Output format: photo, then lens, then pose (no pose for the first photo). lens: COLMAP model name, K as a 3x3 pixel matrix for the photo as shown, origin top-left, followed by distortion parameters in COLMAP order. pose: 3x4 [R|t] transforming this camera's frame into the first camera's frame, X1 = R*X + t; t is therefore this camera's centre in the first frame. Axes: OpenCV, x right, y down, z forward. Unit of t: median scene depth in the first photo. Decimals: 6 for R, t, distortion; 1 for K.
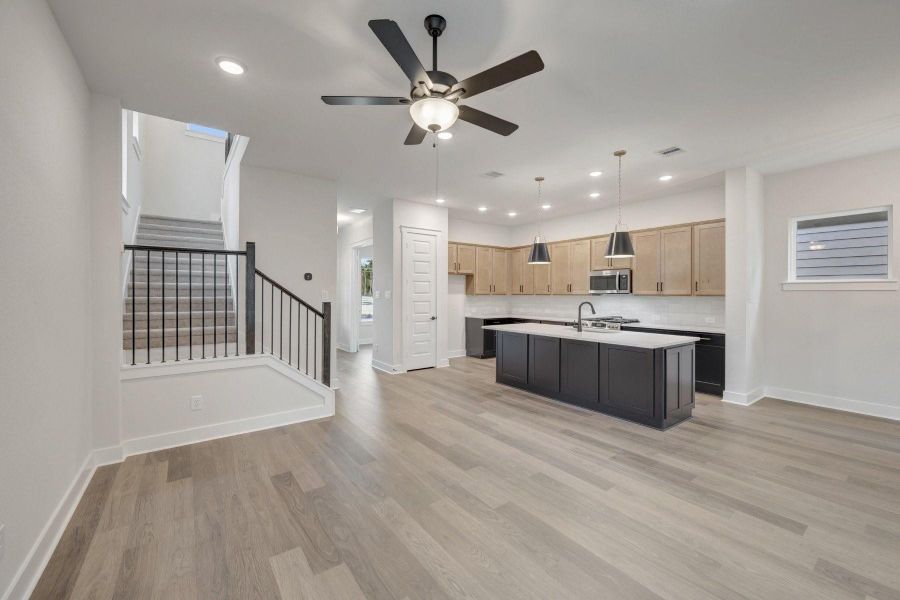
lens RADIAL K [[361.4, 0, 453.7], [0, 361.4, 293.7], [0, 0, 1]] dist [-0.001822, -0.000214]
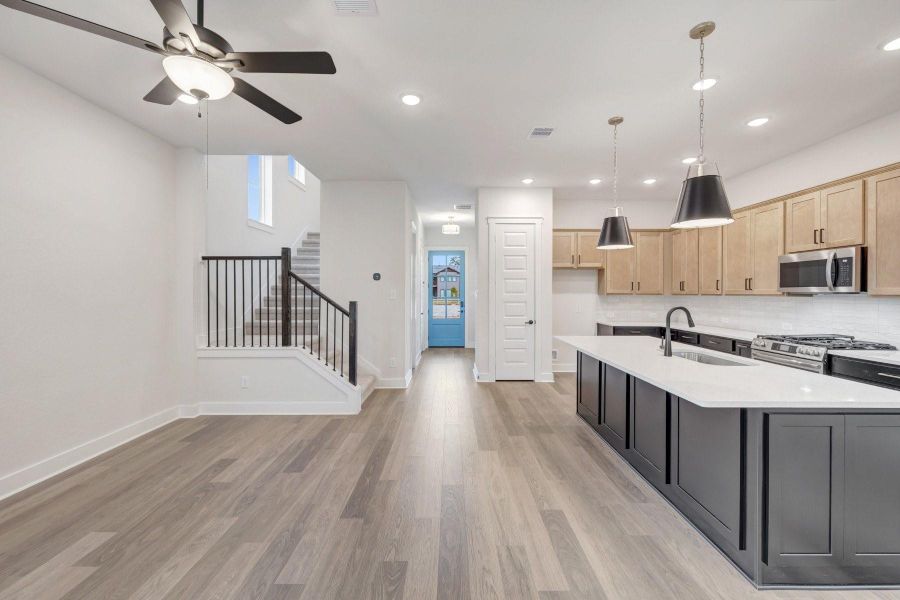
lens RADIAL K [[361.4, 0, 453.7], [0, 361.4, 293.7], [0, 0, 1]] dist [-0.001822, -0.000214]
pose [[0.808660, 0.001236, -0.588275, 0.431635], [-0.000479, 0.999999, 0.001441, 0.000191], [0.588276, -0.000884, 0.808660, 0.317619]]
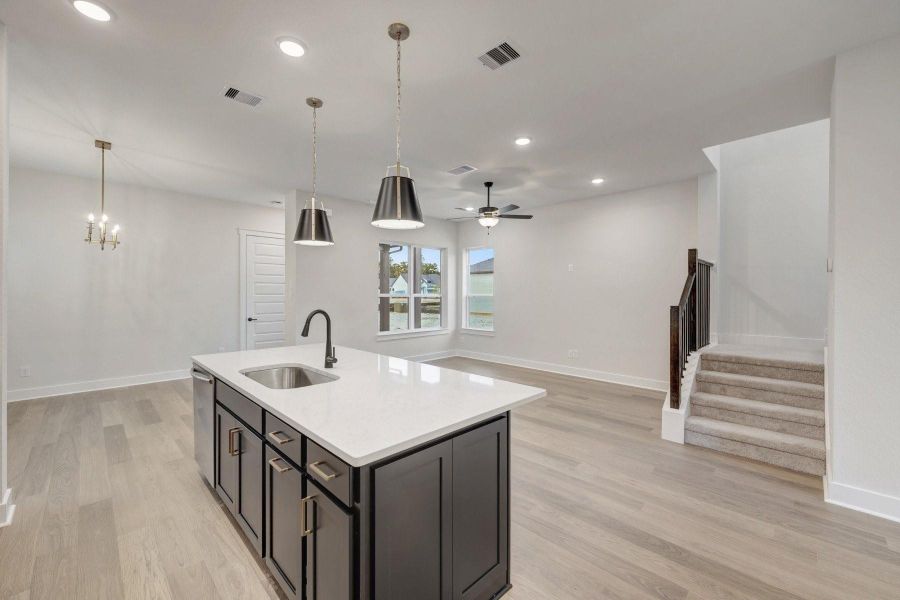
lens RADIAL K [[361.4, 0, 453.7], [0, 361.4, 293.7], [0, 0, 1]] dist [-0.001822, -0.000214]
pose [[-0.987656, -0.005872, -0.156528, 0.265079], [-0.006003, 0.999982, 0.000363, -0.002216], [0.156523, 0.001298, -0.987673, 1.604054]]
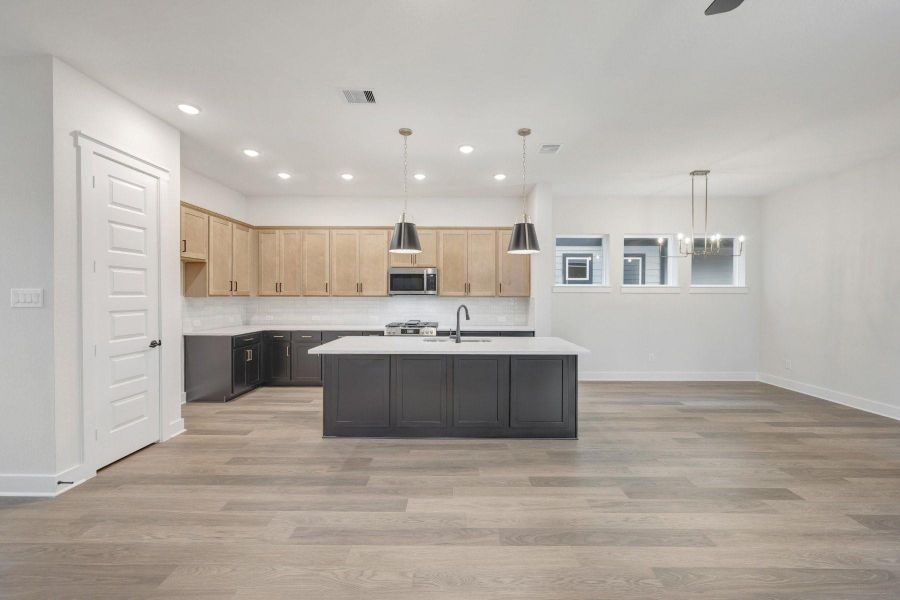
lens RADIAL K [[366.1, 0, 454.0], [0, 366.1, 290.7], [0, 0, 1]] dist [-0.001048, -0.000301]
pose [[0.596700, 0.009553, 0.802407, -0.316117], [-0.001555, 0.999941, -0.010749, -0.000586], [-0.802463, 0.005166, 0.596680, 0.549655]]
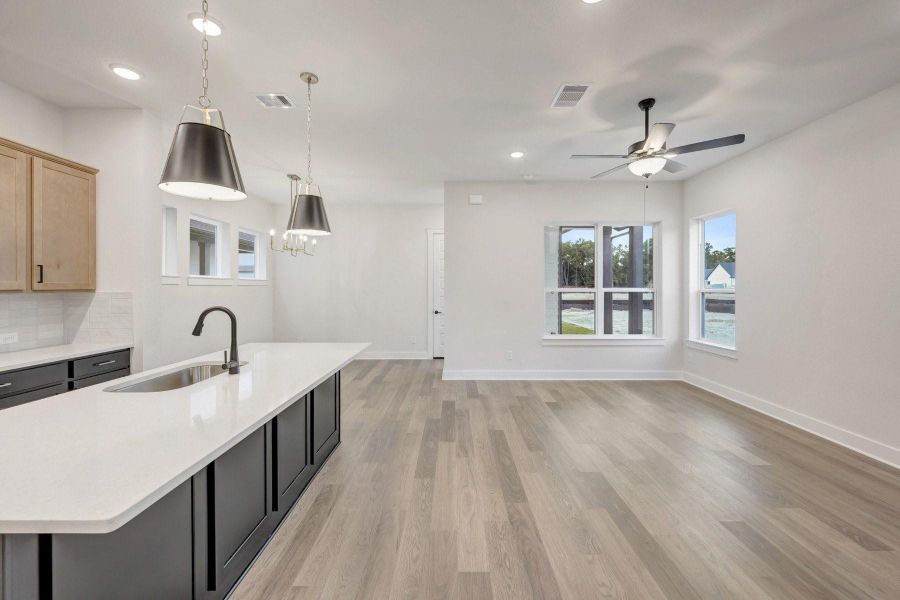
lens RADIAL K [[363.9, 0, 453.6], [0, 363.9, 286.8], [0, 0, 1]] dist [-0.000171, -0.000068]
pose [[-0.805313, -0.000621, 0.592850, -0.142957], [-0.001189, 0.999999, -0.000567, -0.002553], [-0.592849, -0.001162, -0.805313, 1.254394]]
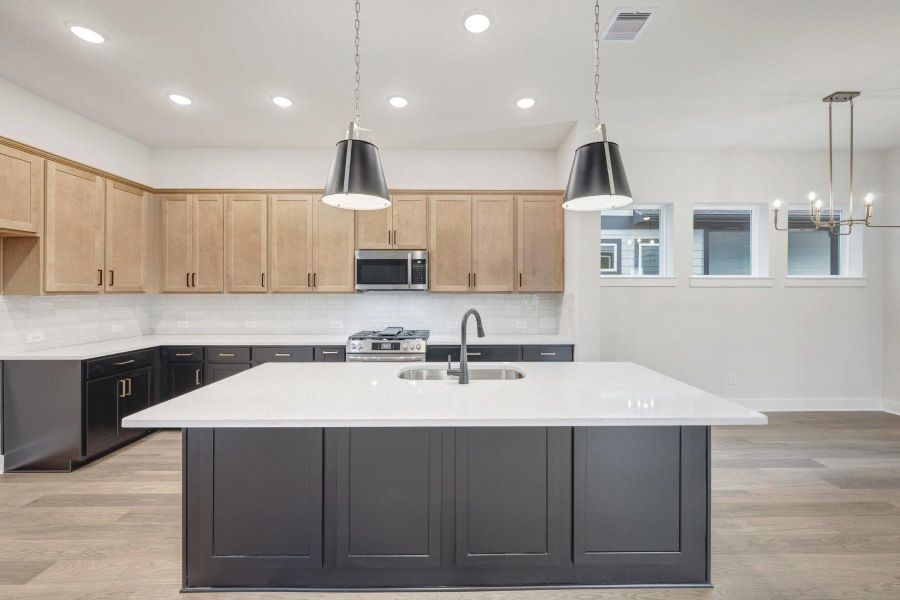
lens RADIAL K [[366.1, 0, 454.0], [0, 366.1, 290.7], [0, 0, 1]] dist [-0.001048, -0.000301]
pose [[0.584549, -0.002851, 0.811353, 0.005198], [0.001293, 0.999996, 0.002582, -0.001006], [-0.811357, -0.000461, 0.584550, 0.799755]]
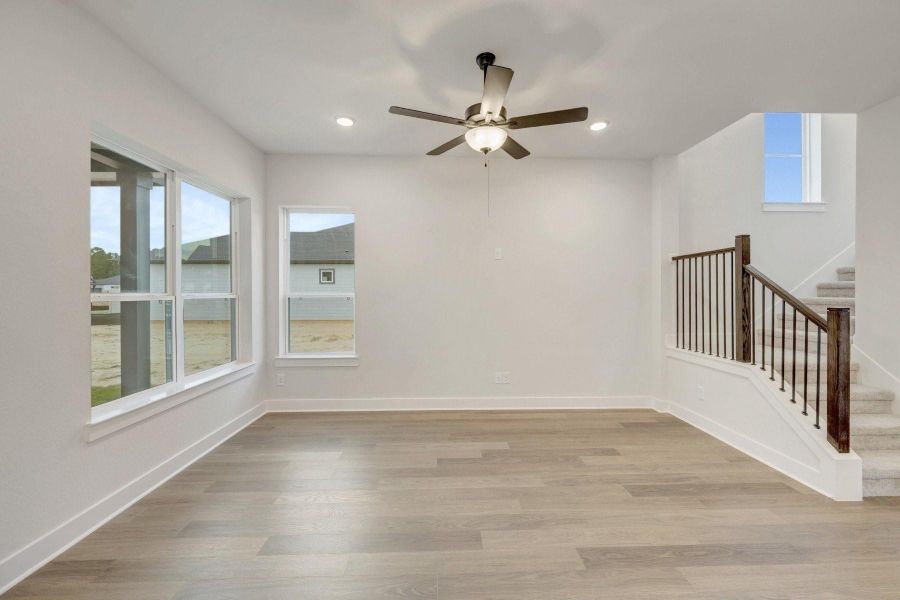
lens RADIAL K [[357.7, 0, 453.8], [0, 357.7, 295.1], [0, 0, 1]] dist [-0.000599, -0.000038]
pose [[-0.566296, 0.001703, -0.824200, 0.452800], [-0.001763, 0.999993, 0.003278, 0.002303], [0.824200, 0.003309, -0.566289, 0.742147]]
